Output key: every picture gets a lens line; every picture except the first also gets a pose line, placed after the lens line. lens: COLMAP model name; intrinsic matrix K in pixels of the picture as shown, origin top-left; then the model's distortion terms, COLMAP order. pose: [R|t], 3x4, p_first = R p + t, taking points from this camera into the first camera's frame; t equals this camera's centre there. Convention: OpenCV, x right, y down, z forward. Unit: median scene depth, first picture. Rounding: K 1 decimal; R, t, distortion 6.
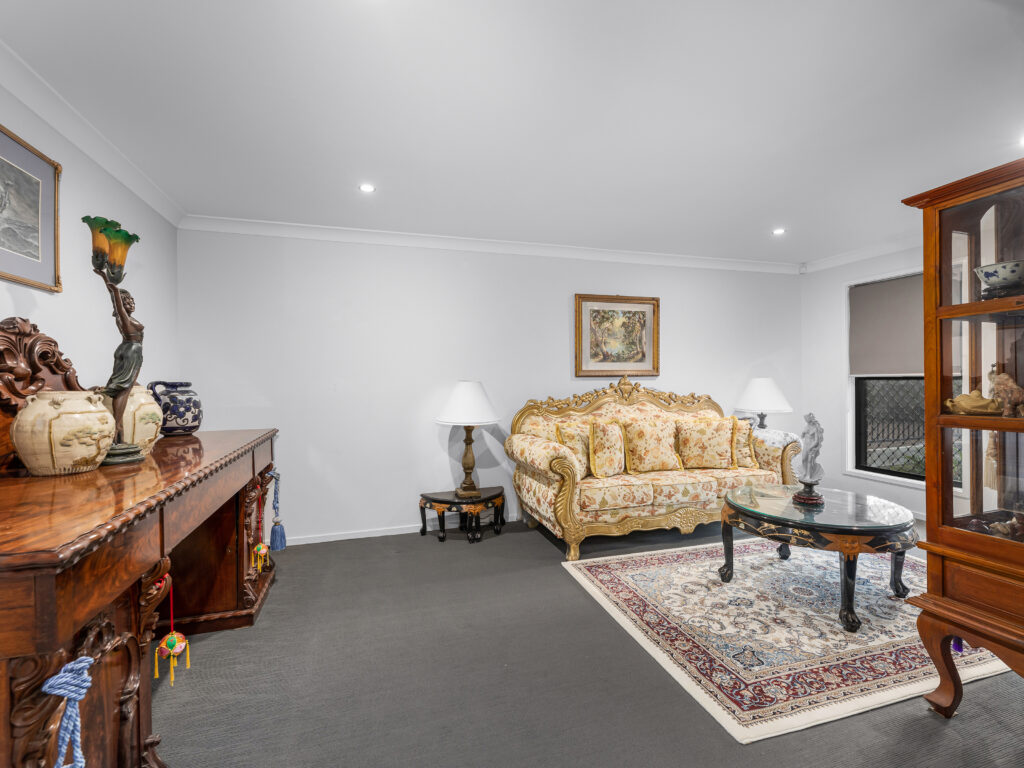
lens RADIAL K [[472.9, 0, 507.4], [0, 472.9, 380.4], [0, 0, 1]] dist [-0.003723, 0.000473]
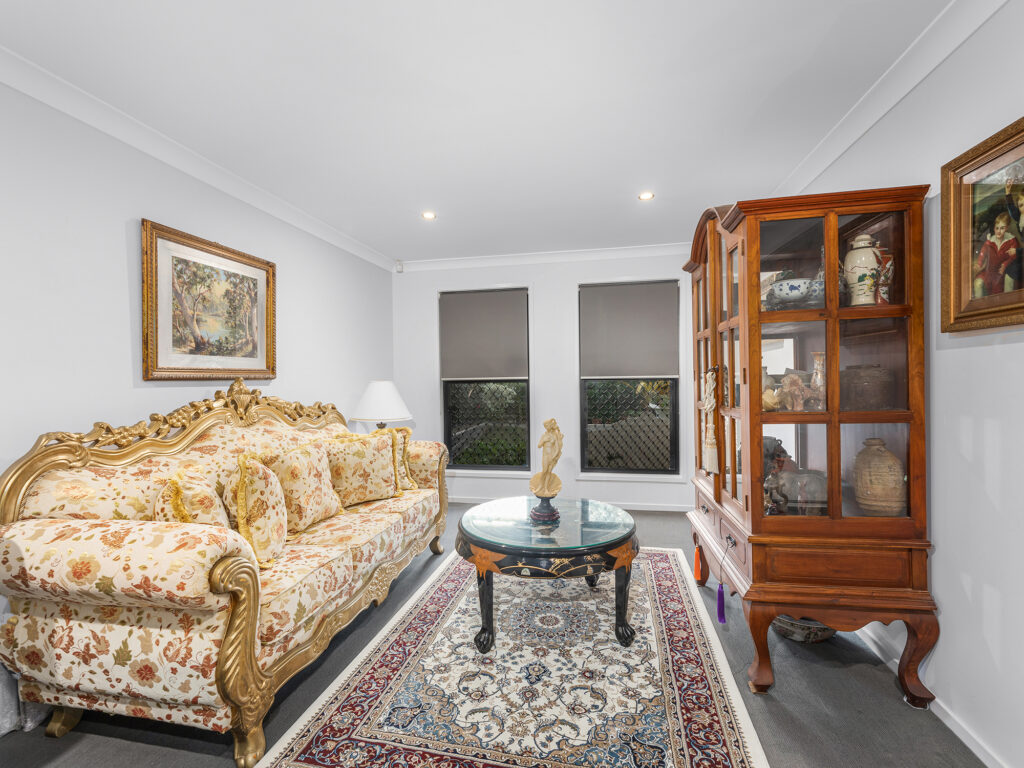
lens RADIAL K [[472.9, 0, 514.0], [0, 472.9, 383.5], [0, 0, 1]] dist [-0.003723, 0.000473]
pose [[0.473454, -0.005156, 0.880803, -0.139296], [0.010215, 0.999948, 0.000363, 0.000272], [-0.880759, 0.008826, 0.473482, 0.475481]]
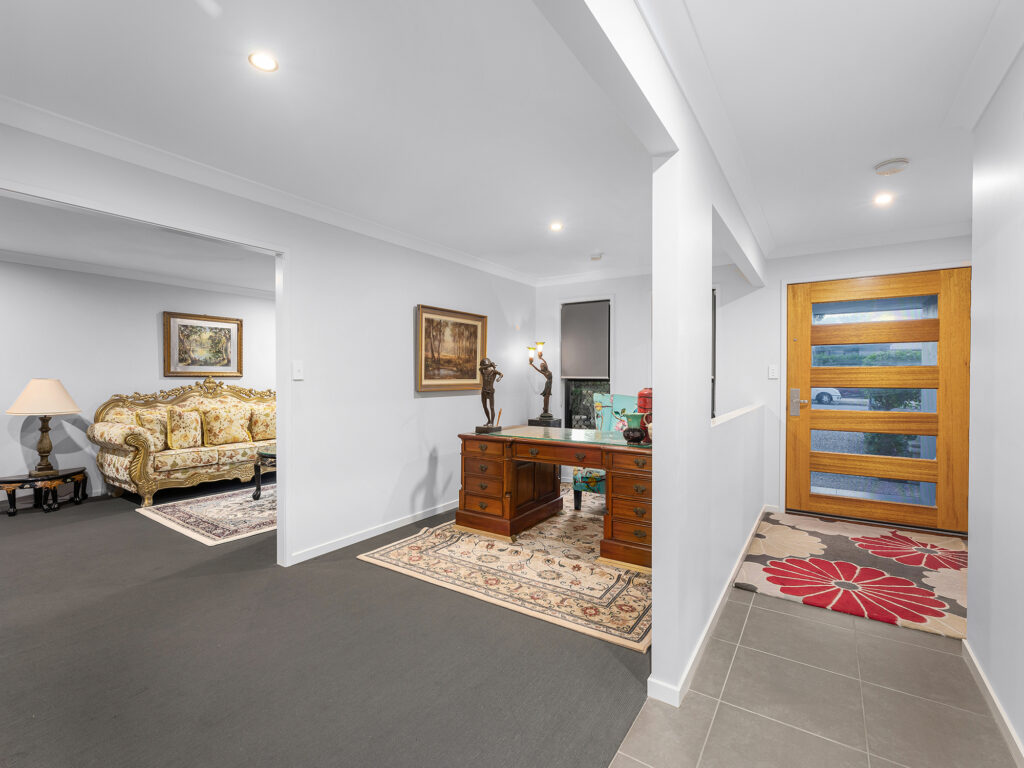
lens RADIAL K [[472.9, 0, 516.0], [0, 472.9, 382.3], [0, 0, 1]] dist [-0.003723, 0.000473]
pose [[0.775882, 0.005134, 0.630857, 0.091855], [-0.006909, 0.999976, 0.000359, 0.000645], [-0.630840, -0.004637, 0.775899, -0.690608]]
